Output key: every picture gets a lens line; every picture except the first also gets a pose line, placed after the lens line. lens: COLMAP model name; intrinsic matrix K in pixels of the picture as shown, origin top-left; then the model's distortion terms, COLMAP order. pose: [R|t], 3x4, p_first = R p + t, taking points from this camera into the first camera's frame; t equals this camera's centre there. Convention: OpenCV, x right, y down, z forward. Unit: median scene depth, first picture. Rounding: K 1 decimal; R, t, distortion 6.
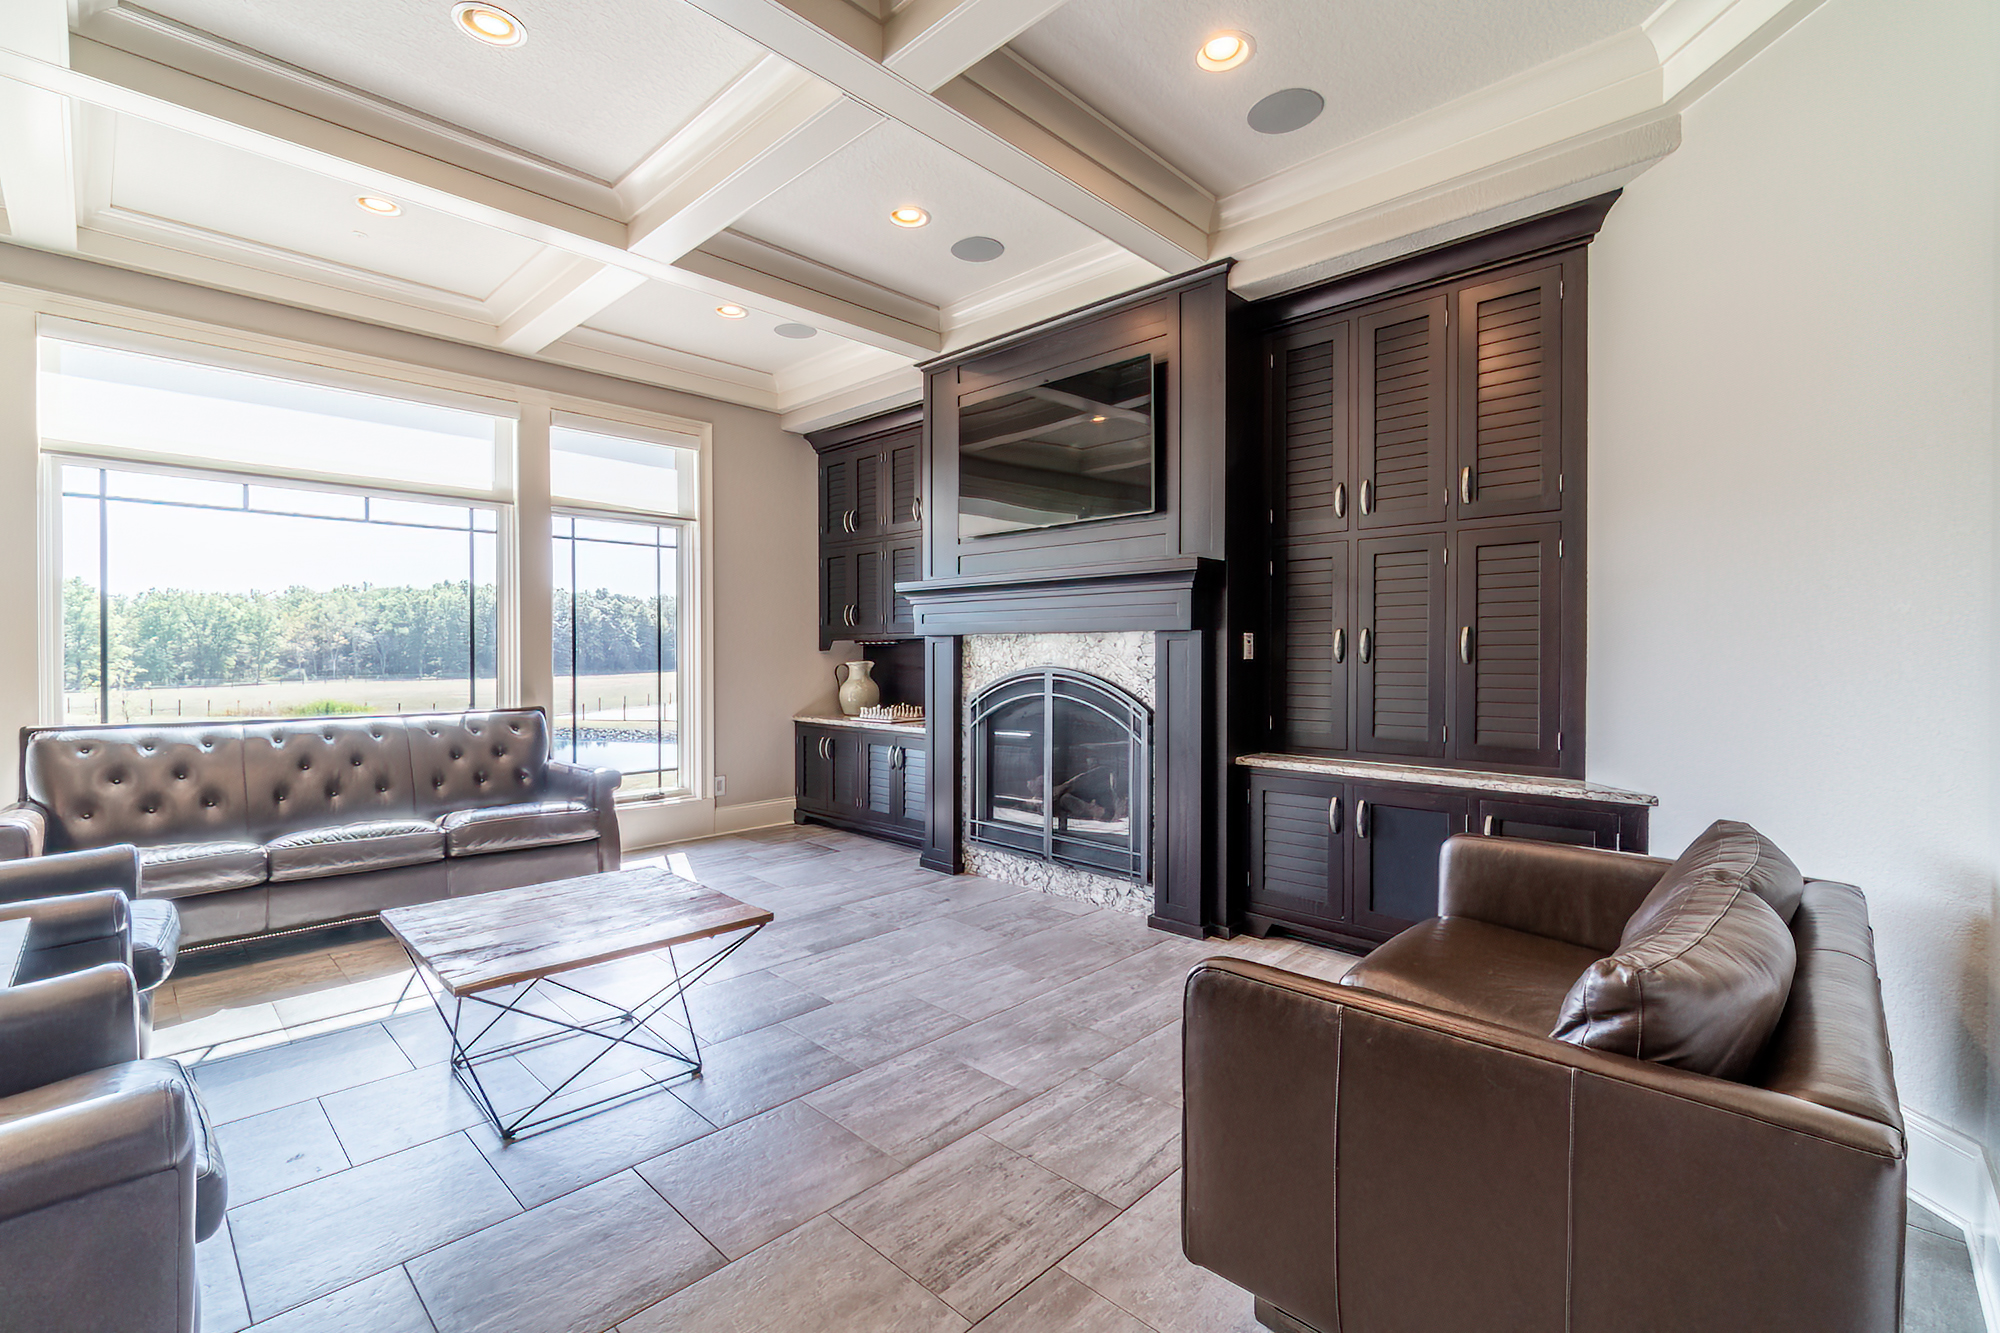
lens RADIAL K [[872.3, 0, 993.8], [0, 872.3, 659.2], [0, 0, 1]] dist [-0.003269, -0.000132]
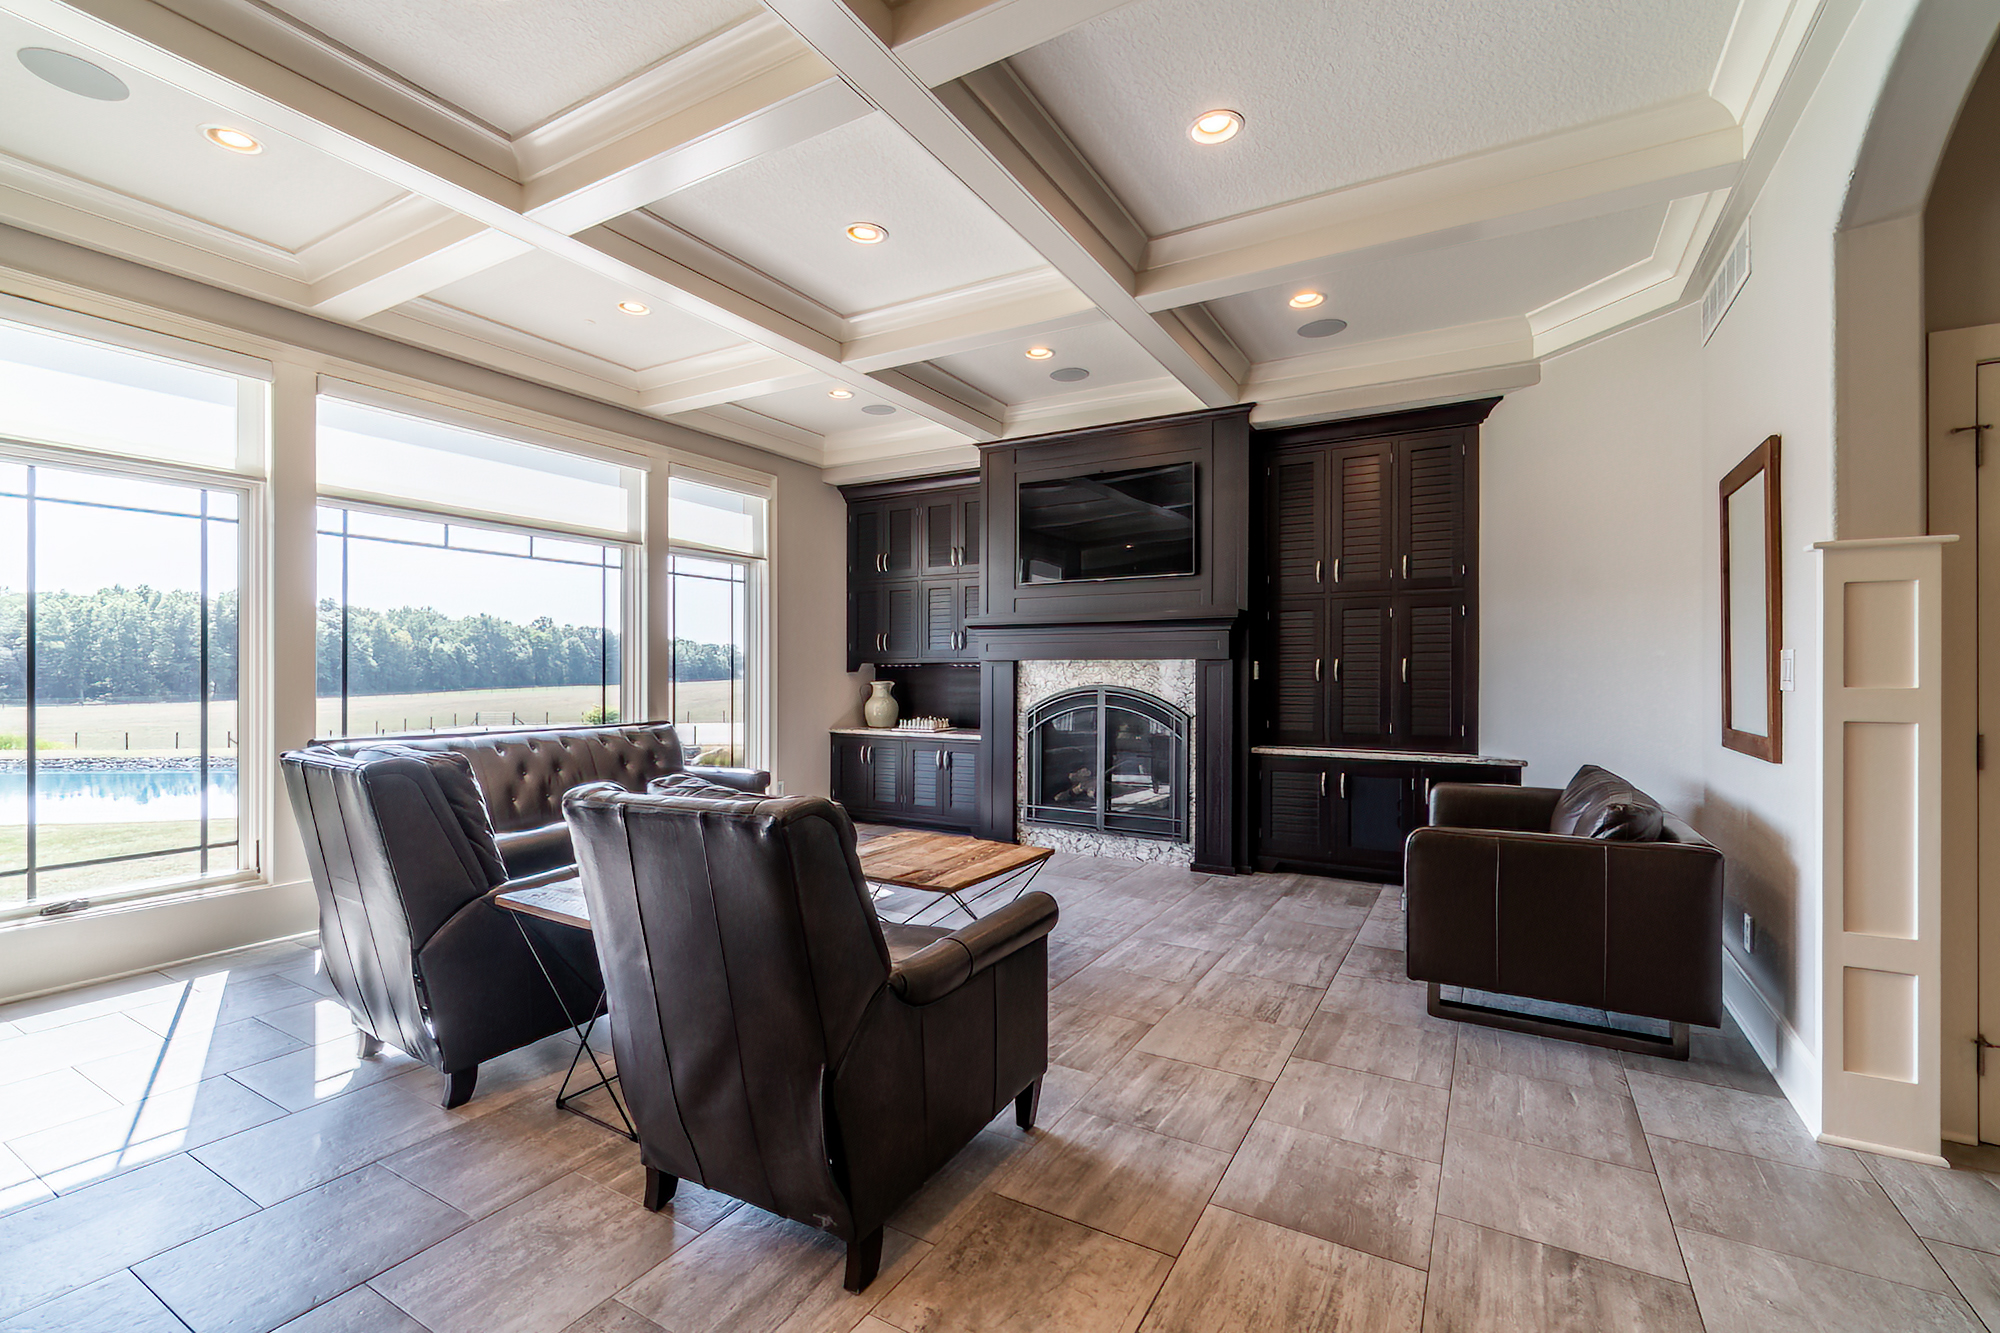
lens RADIAL K [[872.3, 0, 1000.5], [0, 872.3, 671.6], [0, 0, 1]] dist [-0.003269, -0.000132]
pose [[0.969301, 0.001825, 0.245871, -0.415331], [0.000385, 0.999960, -0.008940, -0.000216], [-0.245878, 0.008761, 0.969261, -0.251819]]
